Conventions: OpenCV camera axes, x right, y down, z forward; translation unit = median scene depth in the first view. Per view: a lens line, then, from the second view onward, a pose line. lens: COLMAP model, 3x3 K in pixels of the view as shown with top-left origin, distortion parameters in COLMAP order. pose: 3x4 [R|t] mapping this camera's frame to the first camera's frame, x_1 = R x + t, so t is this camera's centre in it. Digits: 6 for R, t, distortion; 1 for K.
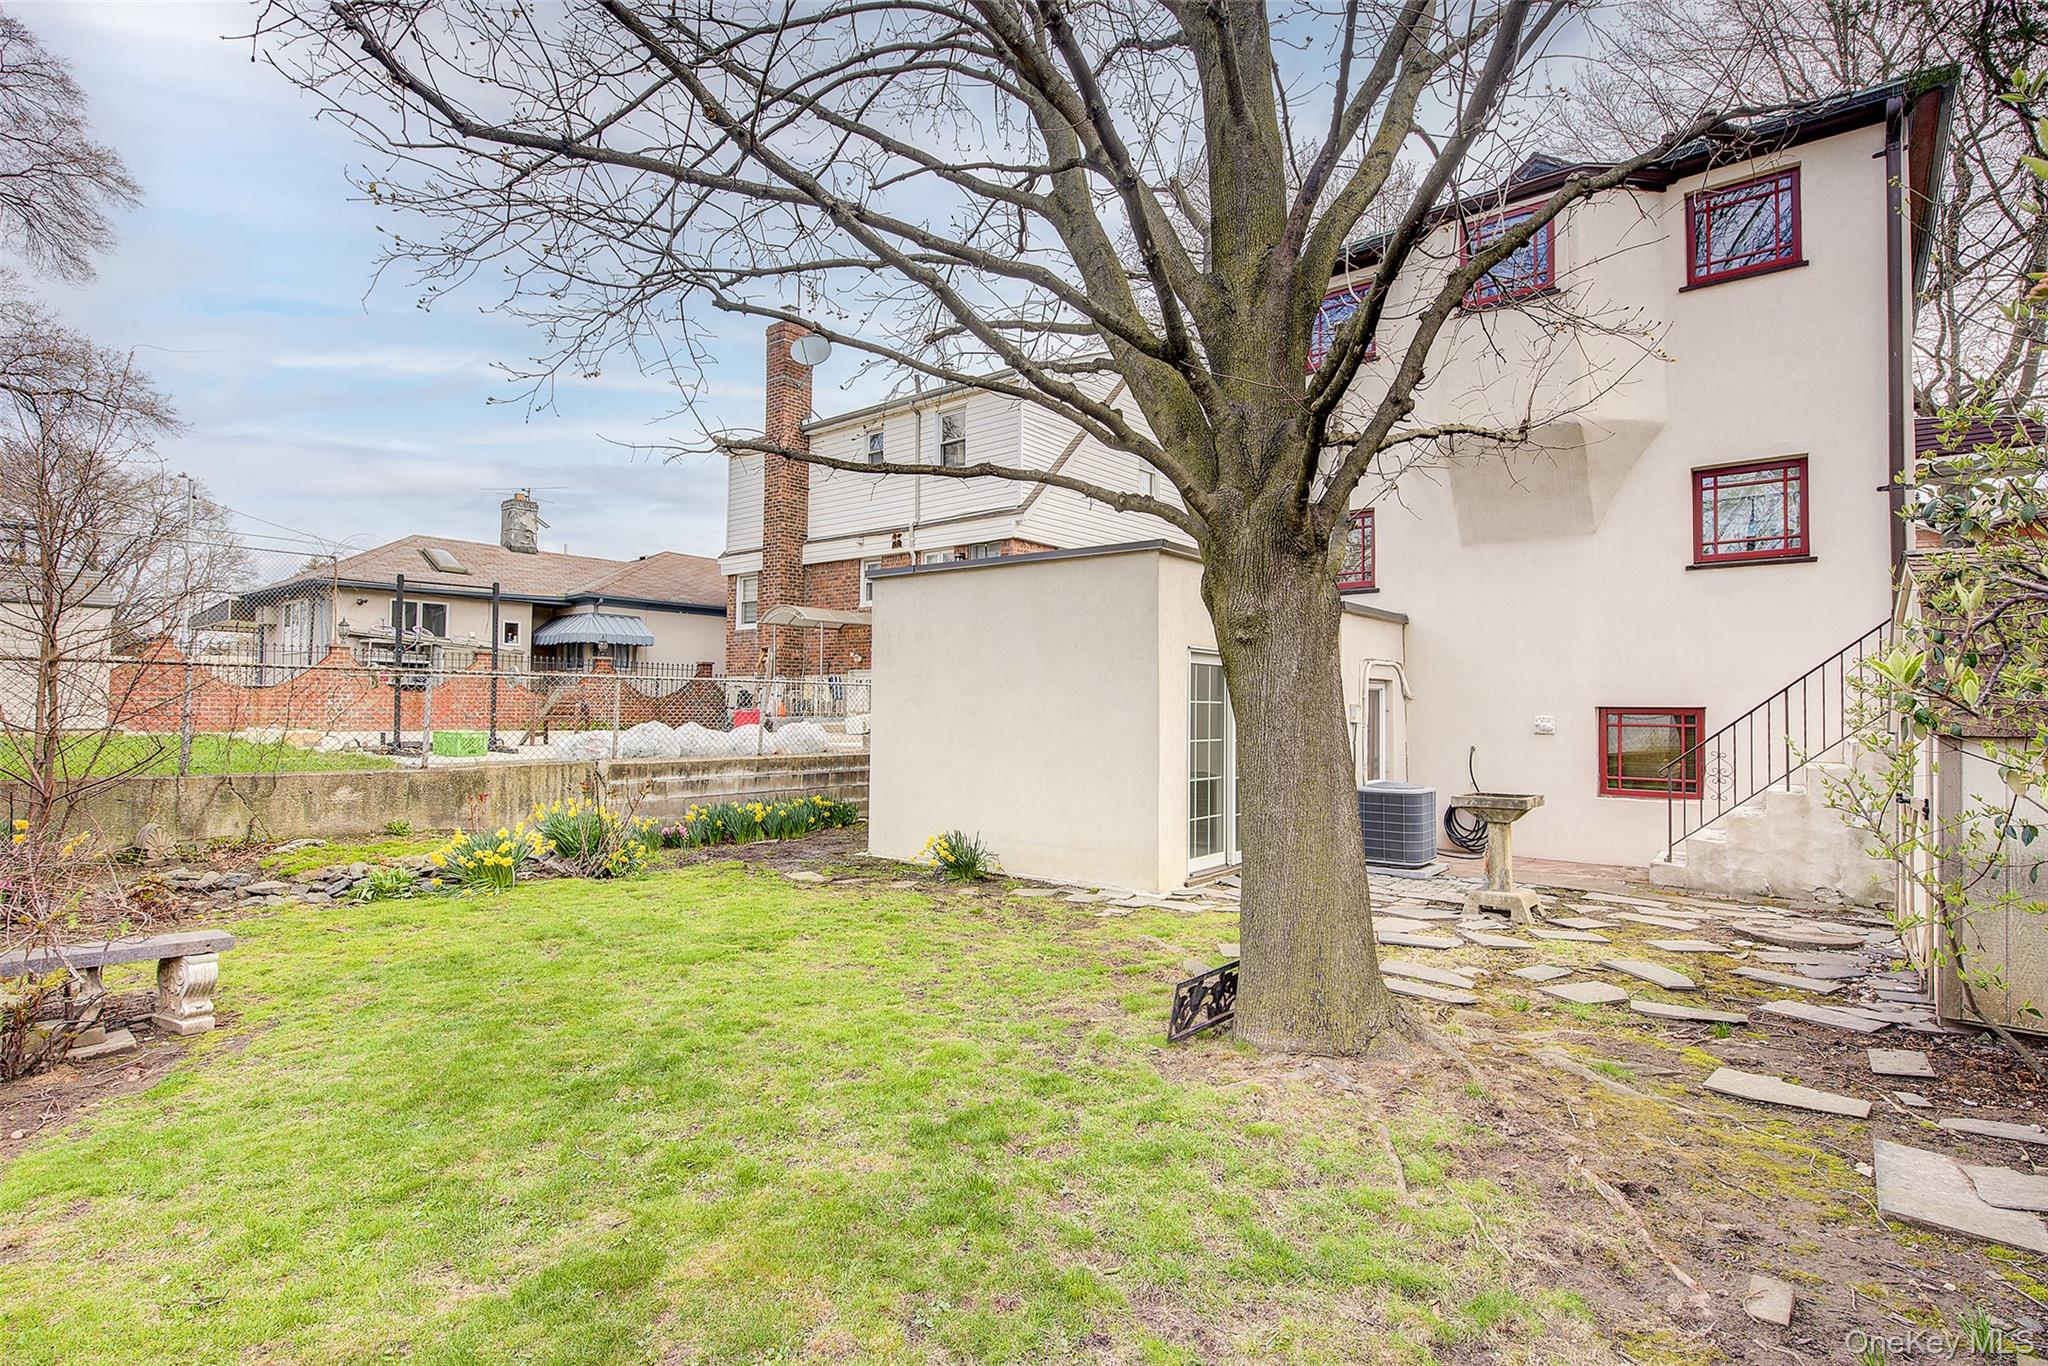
lens RADIAL K [[983.9, 0, 1024.0], [0, 983.9, 683.0], [0, 0, 1]] dist [-0.005620, -0.001249]
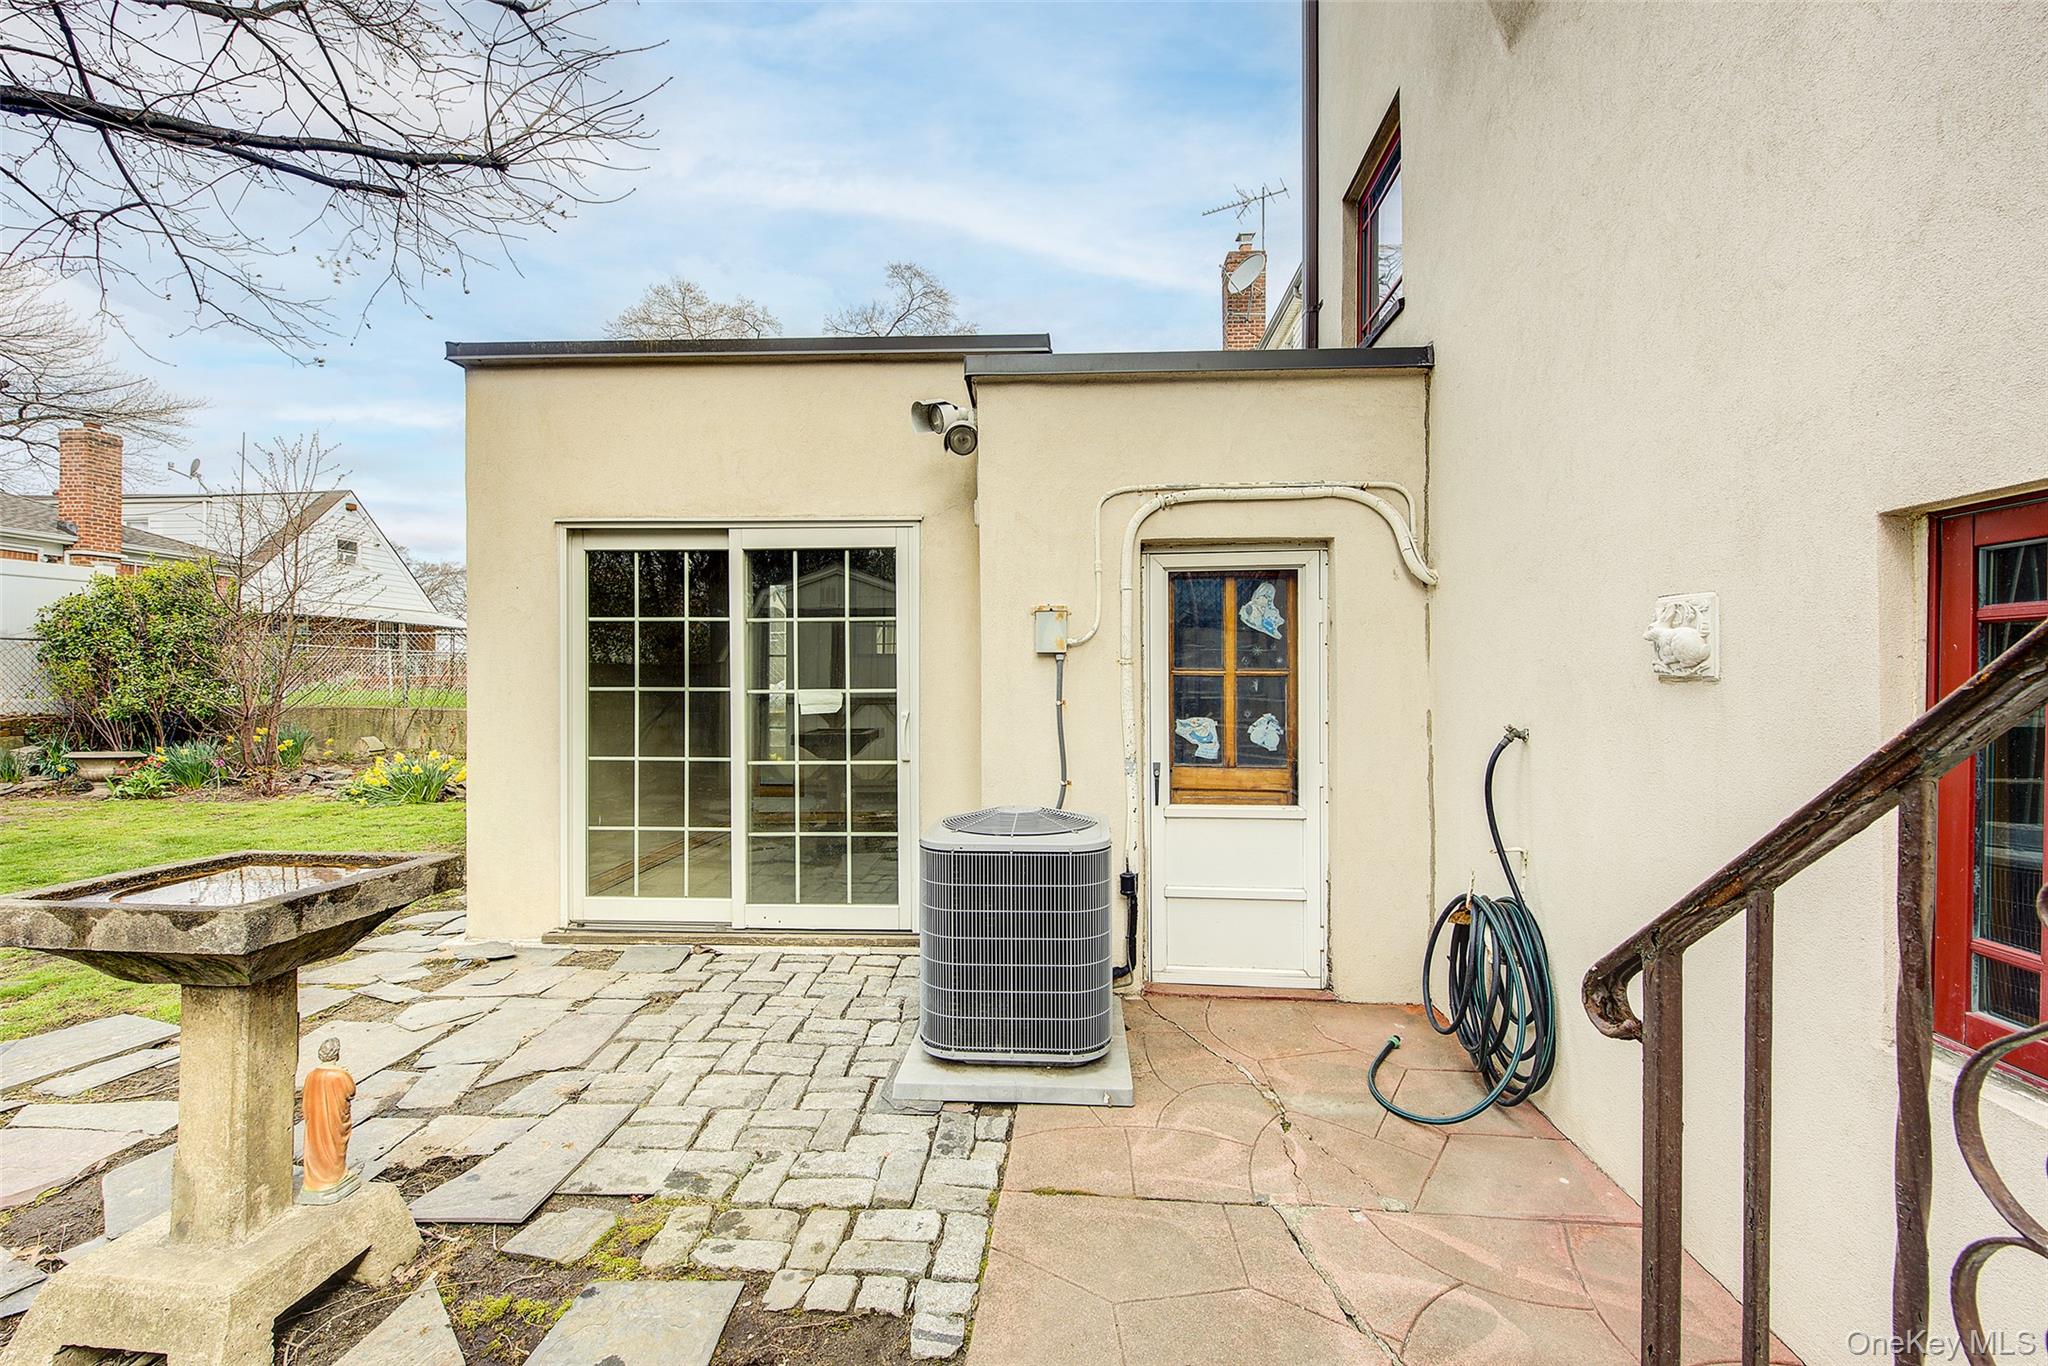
lens RADIAL K [[841.1, 0, 1024.0], [0, 841.1, 683.0], [0, 0, 1]] dist [-0.000895, -0.000246]
pose [[0.592051, -0.002956, -0.805895, 0.629703], [0.024452, 0.999599, 0.014297, 0.049252], [0.805529, -0.028170, 0.591886, 0.816919]]
